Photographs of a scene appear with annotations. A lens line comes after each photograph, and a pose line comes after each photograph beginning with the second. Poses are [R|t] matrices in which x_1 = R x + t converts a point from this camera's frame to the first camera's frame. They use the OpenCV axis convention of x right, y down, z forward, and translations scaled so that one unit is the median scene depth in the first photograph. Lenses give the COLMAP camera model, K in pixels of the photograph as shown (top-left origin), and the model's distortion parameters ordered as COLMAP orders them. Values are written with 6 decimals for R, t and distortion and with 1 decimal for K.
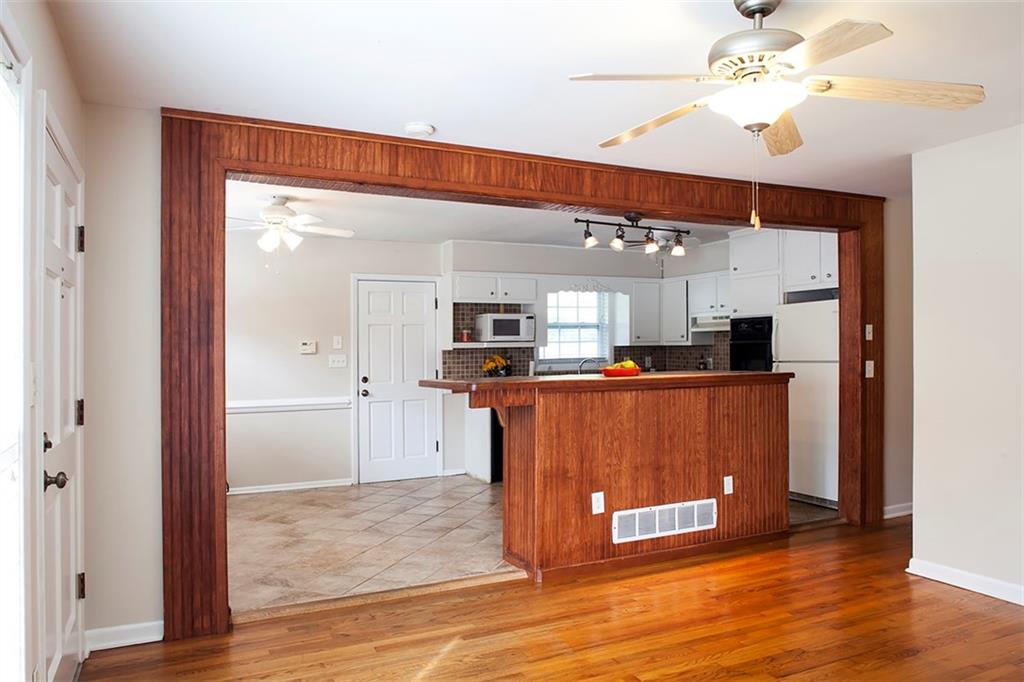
lens RADIAL K [[712.2, 0, 510.7], [0, 712.2, 359.0], [0, 0, 1]] dist [-0.047960, 0.002534]
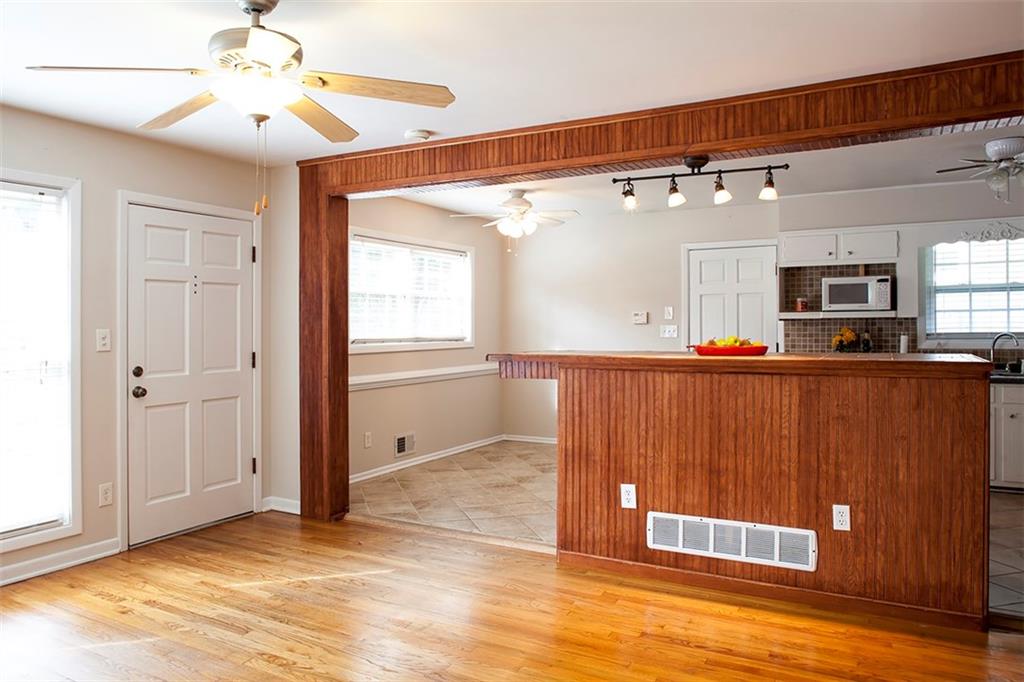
lens RADIAL K [[713.6, 0, 509.9], [0, 713.6, 326.6], [0, 0, 1]] dist [-0.068855, 0.047391]
pose [[0.579238, 0.010785, -0.815087, 0.710326], [-0.010001, 0.999931, 0.006124, -0.012063], [0.815097, 0.004604, 0.579306, 0.343253]]
